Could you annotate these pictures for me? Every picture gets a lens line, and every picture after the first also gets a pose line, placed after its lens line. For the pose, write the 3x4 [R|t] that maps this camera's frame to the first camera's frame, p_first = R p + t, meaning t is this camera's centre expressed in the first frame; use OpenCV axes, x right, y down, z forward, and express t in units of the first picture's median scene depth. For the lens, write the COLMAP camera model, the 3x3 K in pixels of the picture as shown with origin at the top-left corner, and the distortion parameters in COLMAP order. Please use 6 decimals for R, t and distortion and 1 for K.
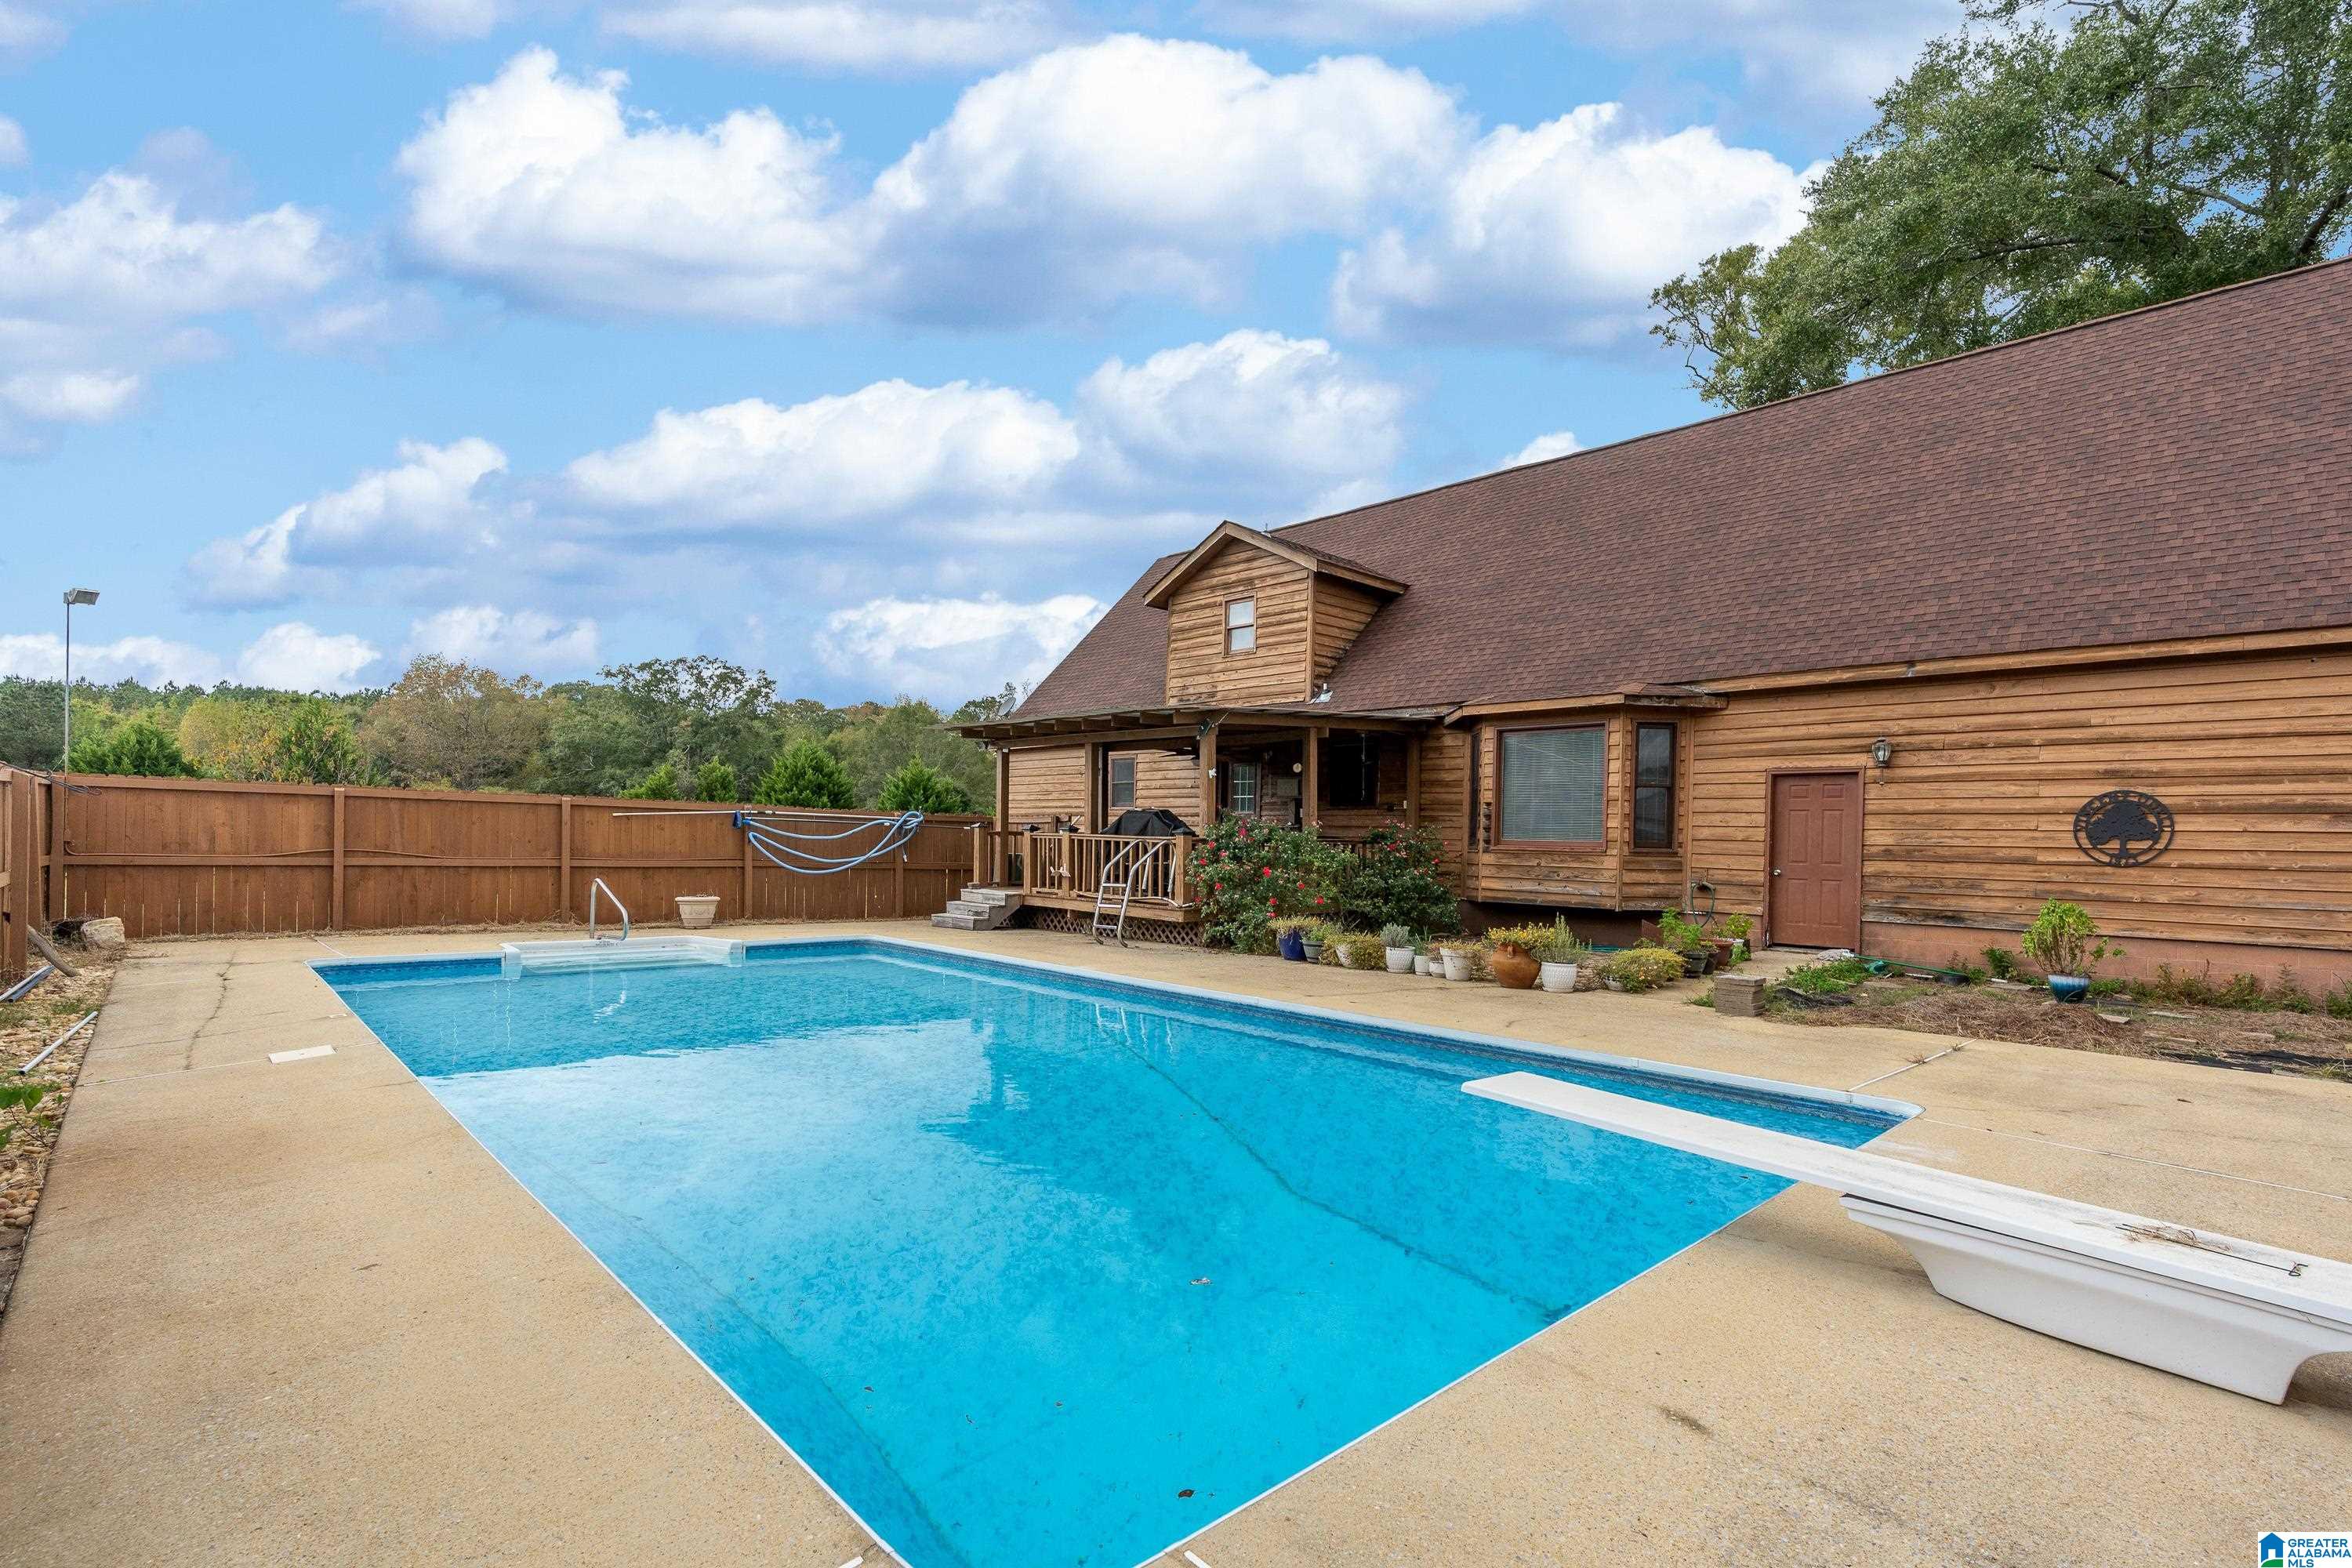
lens RADIAL K [[1094.3, 0, 1185.1], [0, 1094.3, 847.2], [0, 0, 1]] dist [-0.009764, 0.001446]
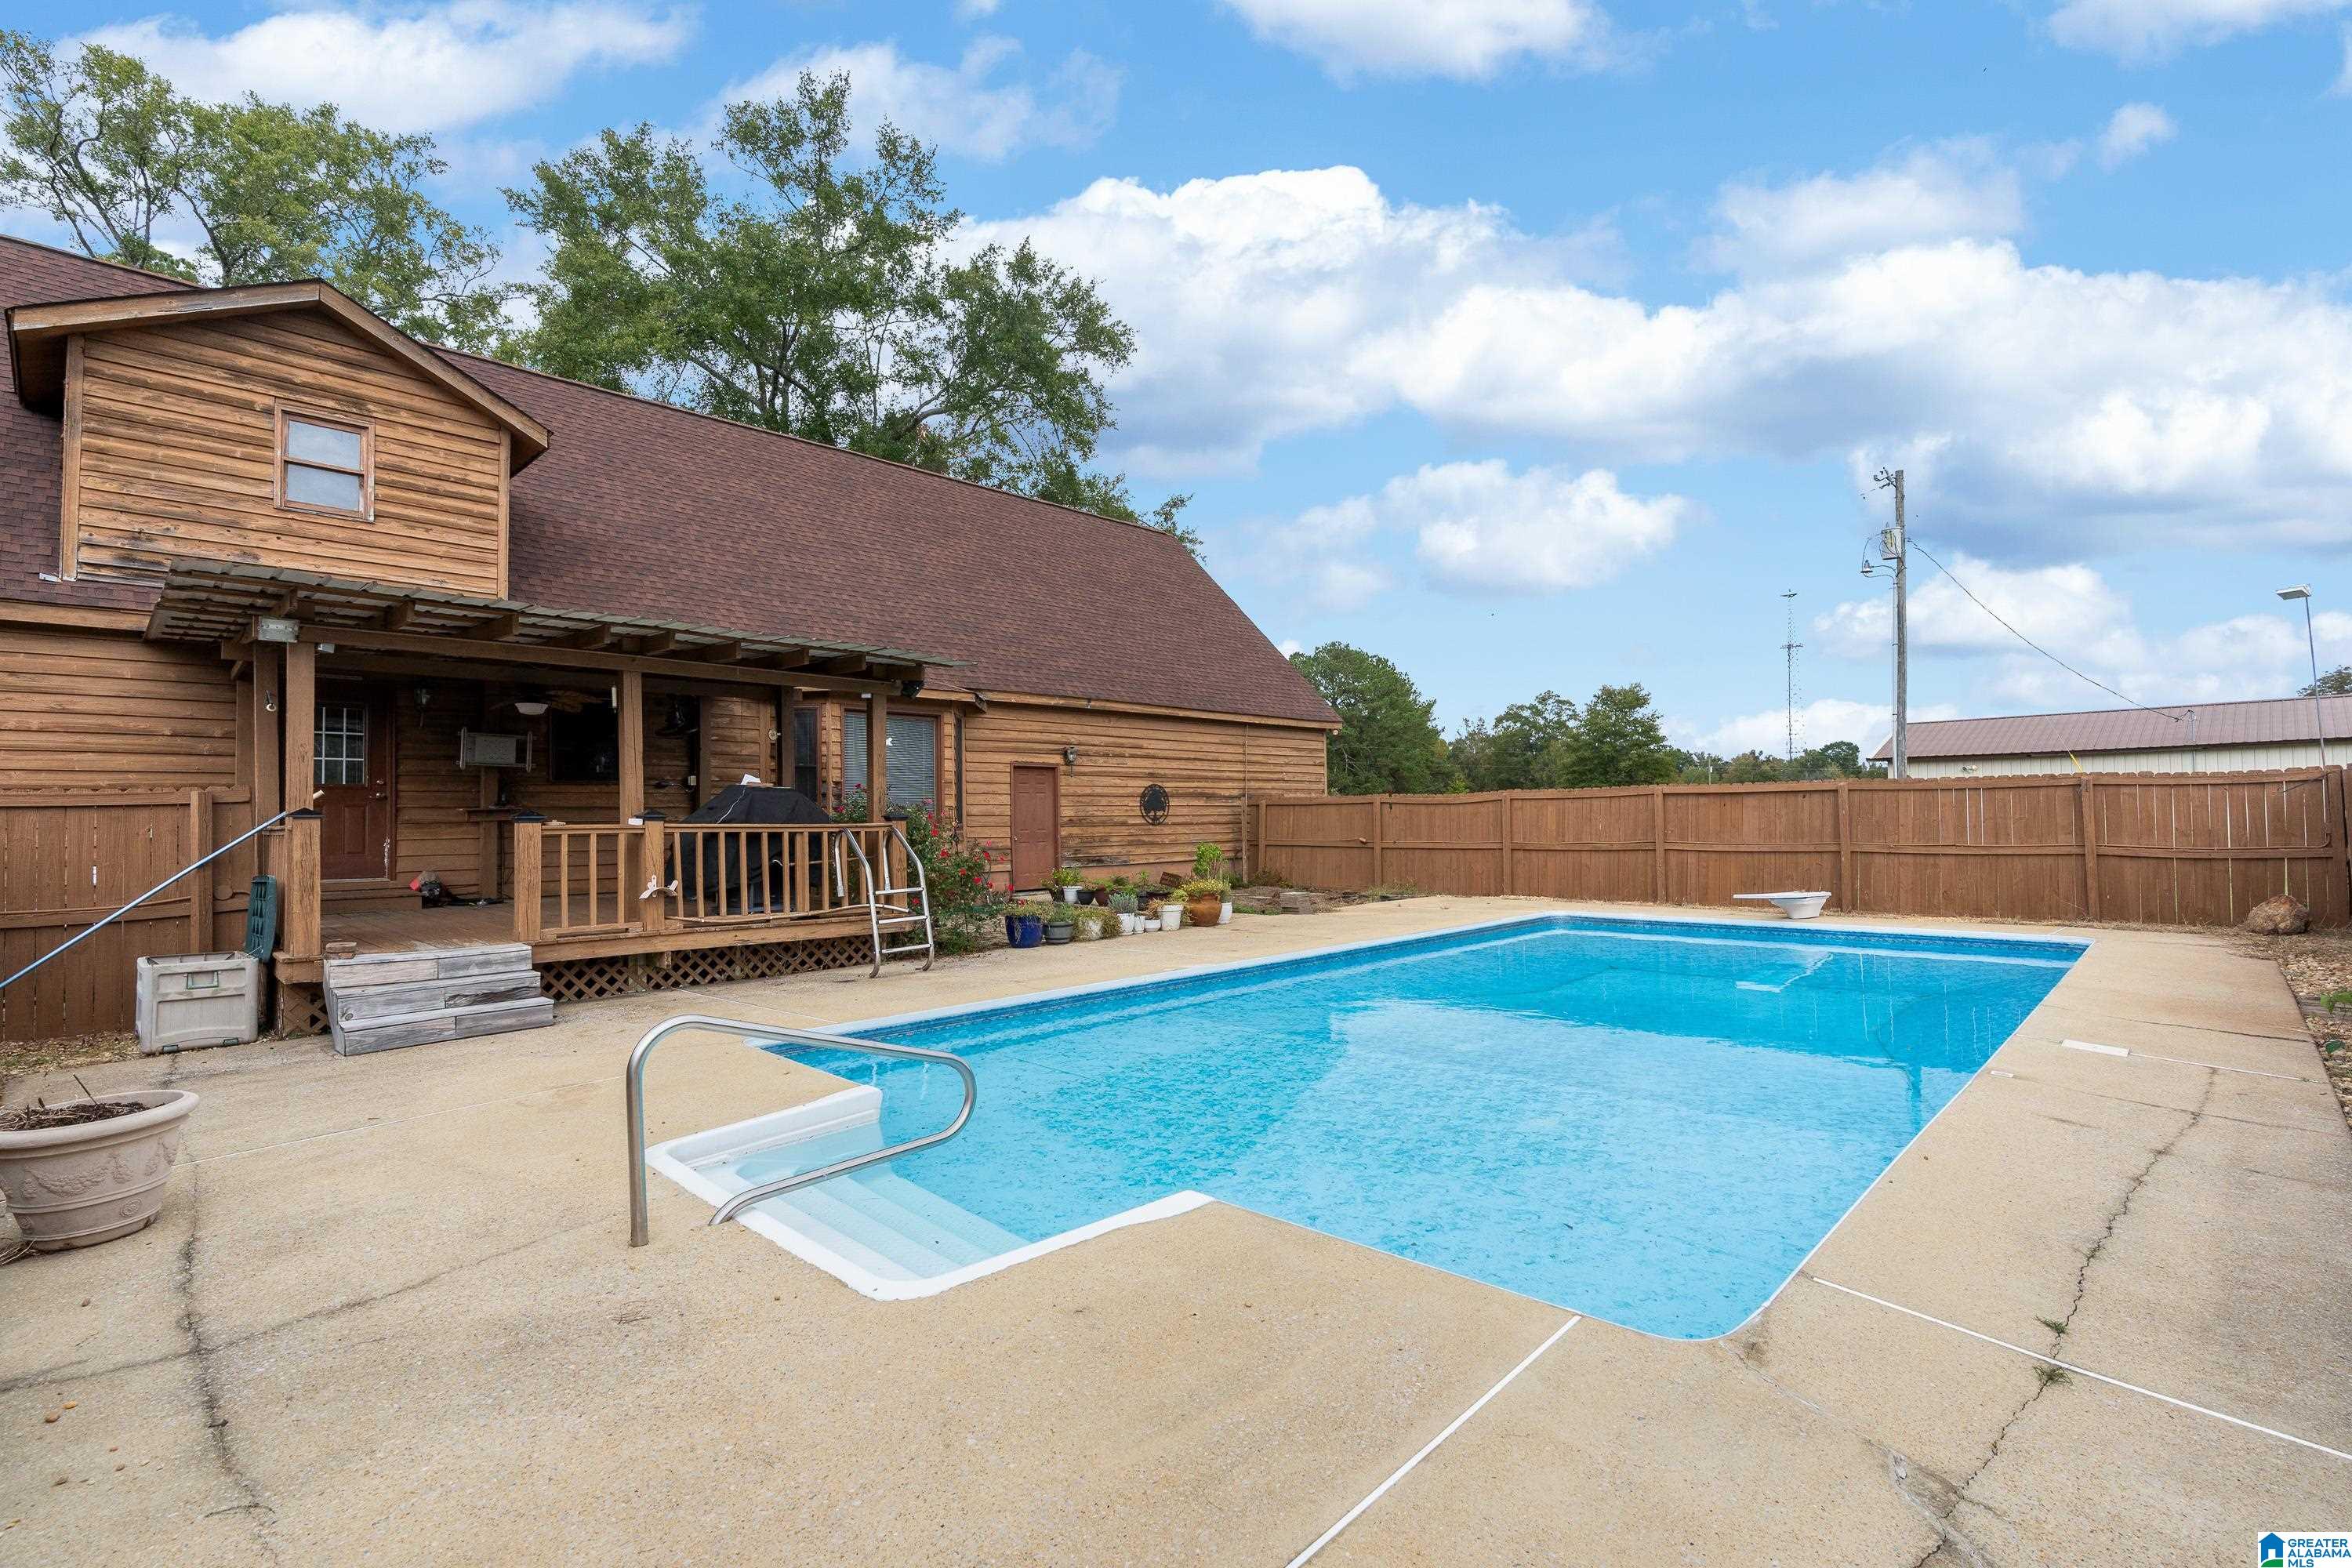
lens RADIAL K [[1066.8, 0, 1171.8], [0, 1066.8, 779.0], [0, 0, 1]] dist [-0.007079, 0.001673]
pose [[-0.036483, 0.018464, 0.999164, -0.845508], [0.021958, 0.999603, -0.017671, -0.024561], [-0.999093, 0.021295, -0.036874, 0.914471]]
